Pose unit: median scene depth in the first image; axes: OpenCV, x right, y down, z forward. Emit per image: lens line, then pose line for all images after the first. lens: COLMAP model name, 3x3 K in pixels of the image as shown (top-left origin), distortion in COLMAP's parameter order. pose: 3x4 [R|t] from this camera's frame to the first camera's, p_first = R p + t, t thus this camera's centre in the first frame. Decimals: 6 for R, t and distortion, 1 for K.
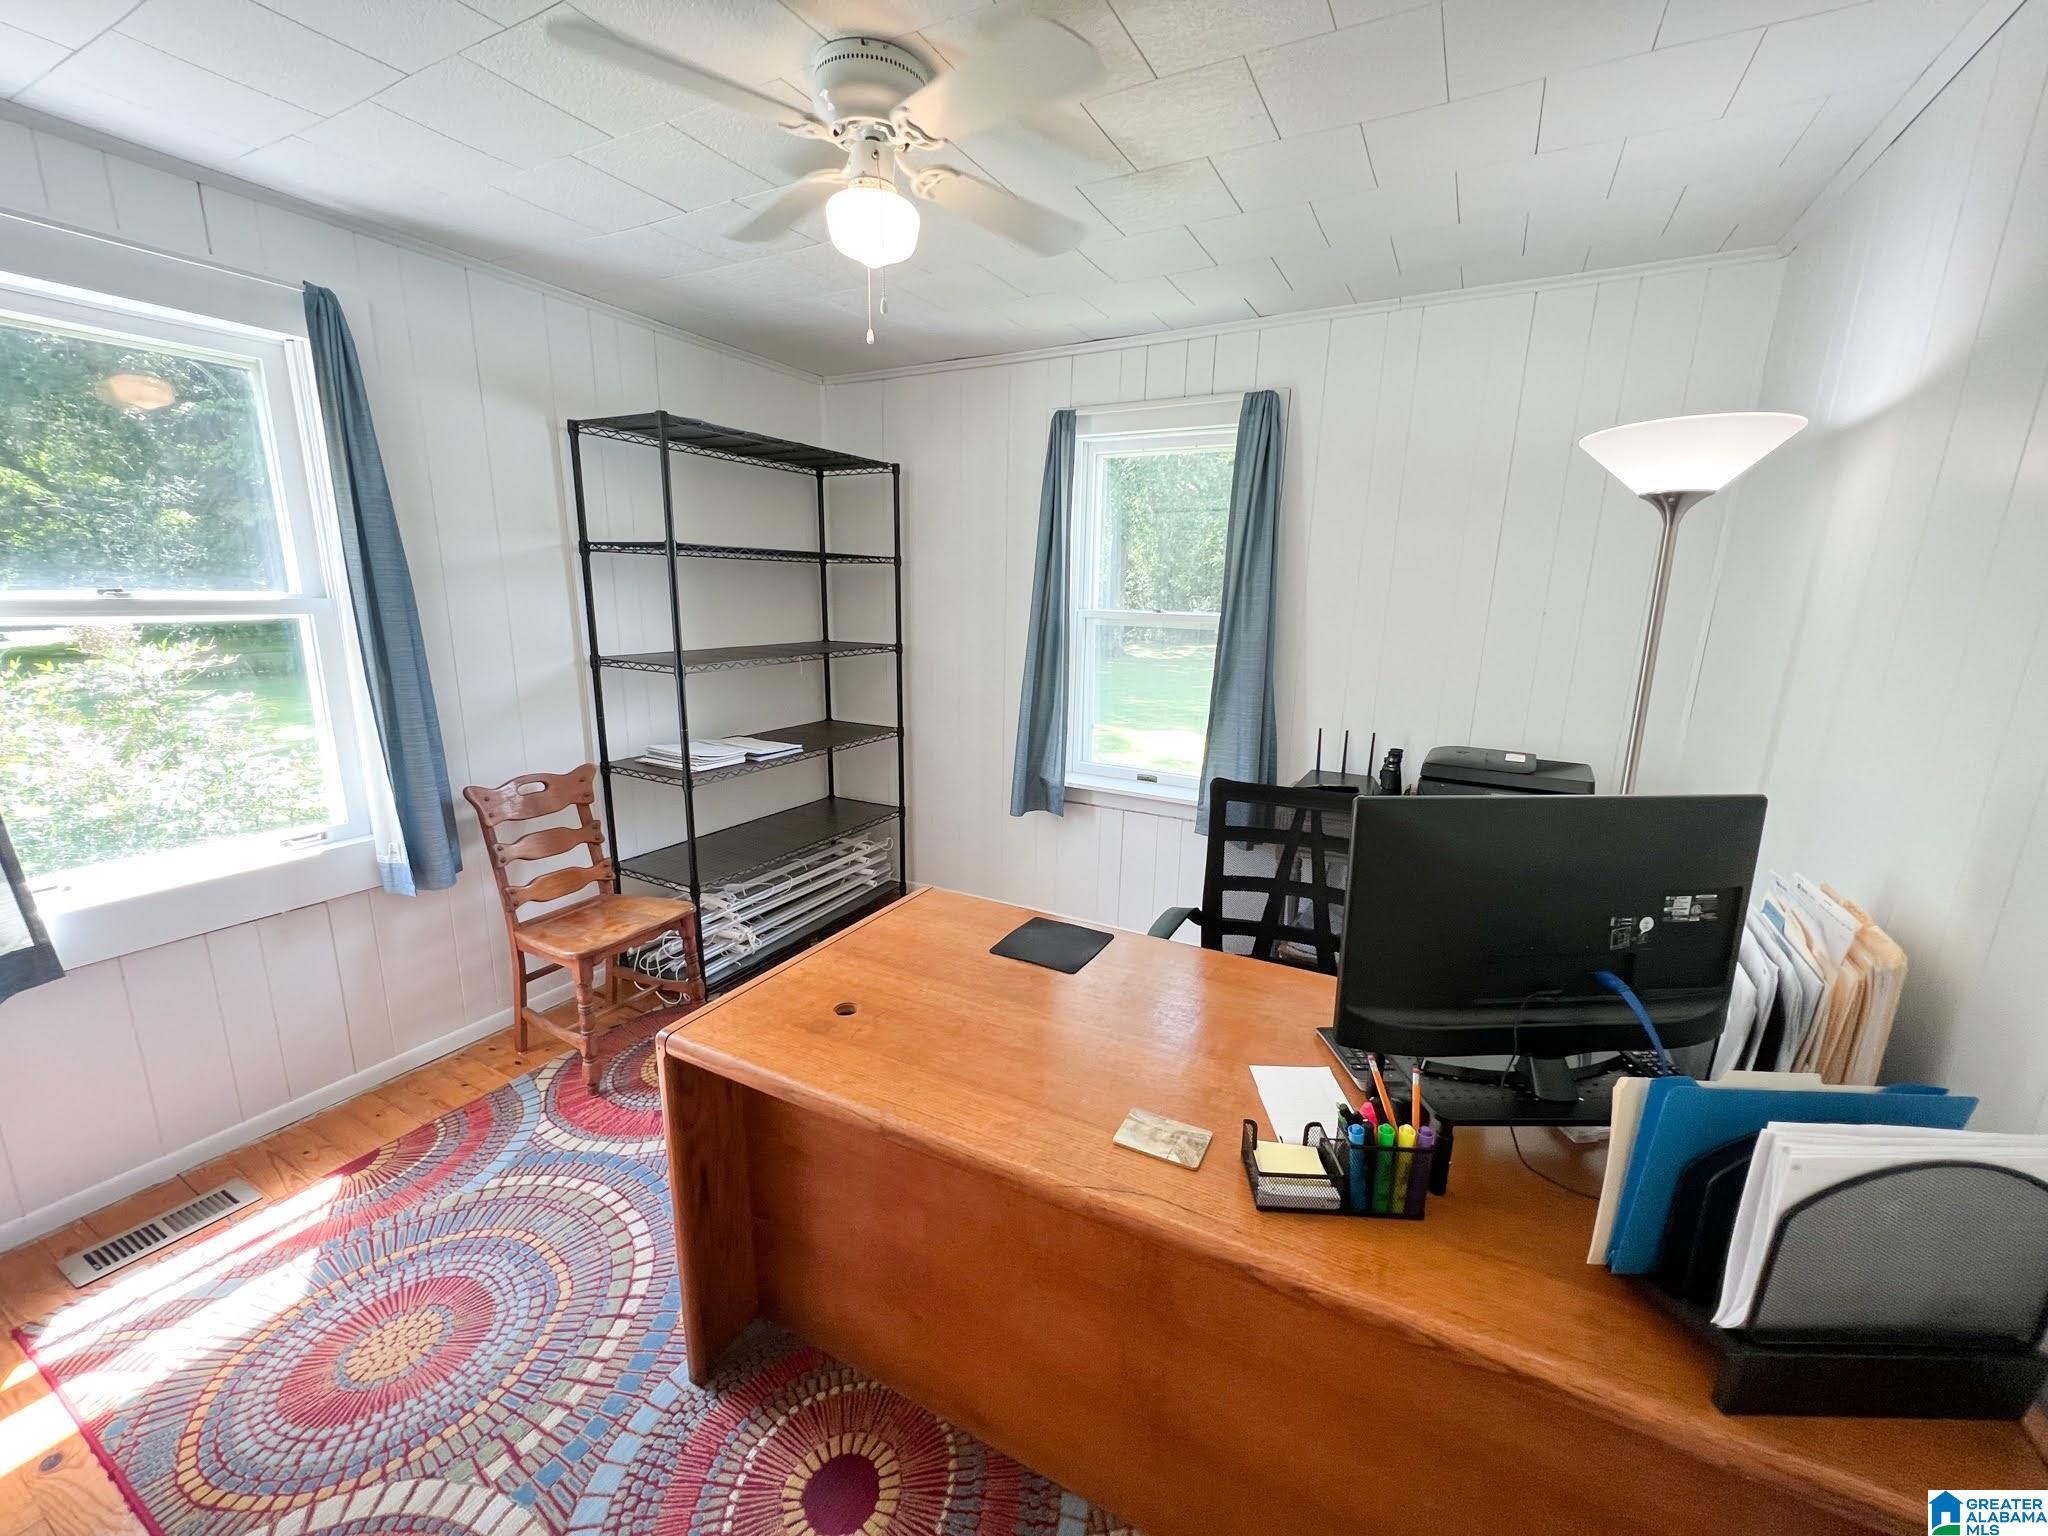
lens RADIAL K [[820.5, 0, 1028.3], [0, 820.5, 770.8], [0, 0, 1]] dist [-0.000860, 0.000623]
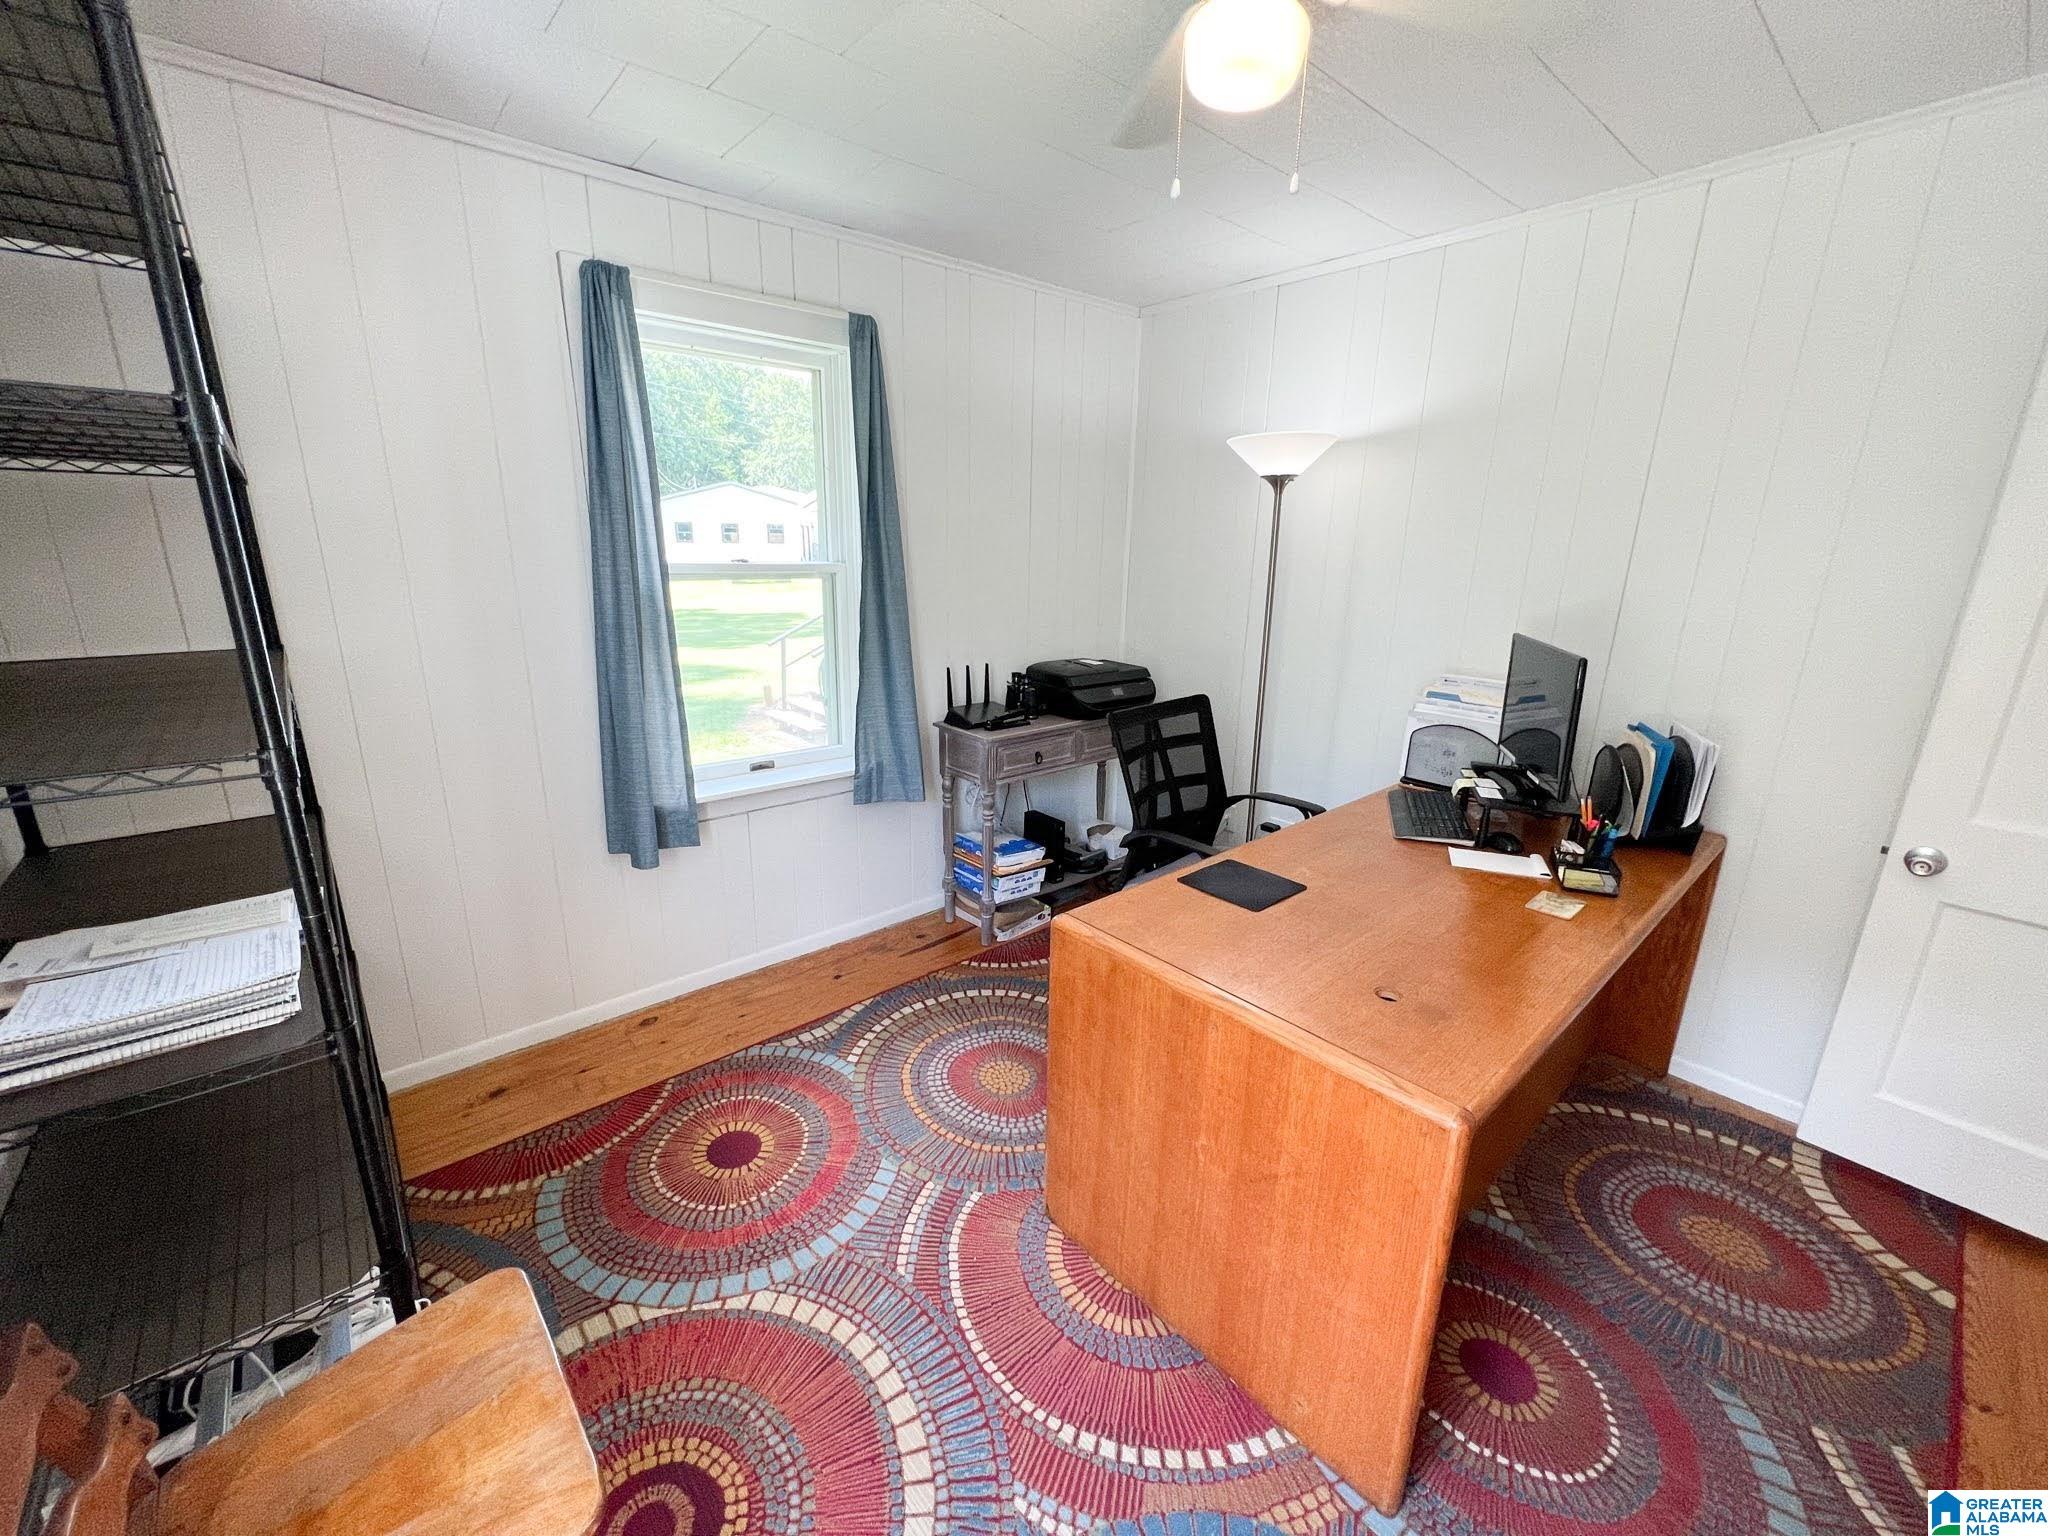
lens RADIAL K [[820.5, 0, 1028.3], [0, 820.5, 770.8], [0, 0, 1]] dist [-0.000860, 0.000623]
pose [[0.351712, -0.267244, 0.897151, -0.709915], [0.200077, 0.957698, 0.206843, -0.145528], [-0.914477, 0.106750, 0.390303, 0.612430]]
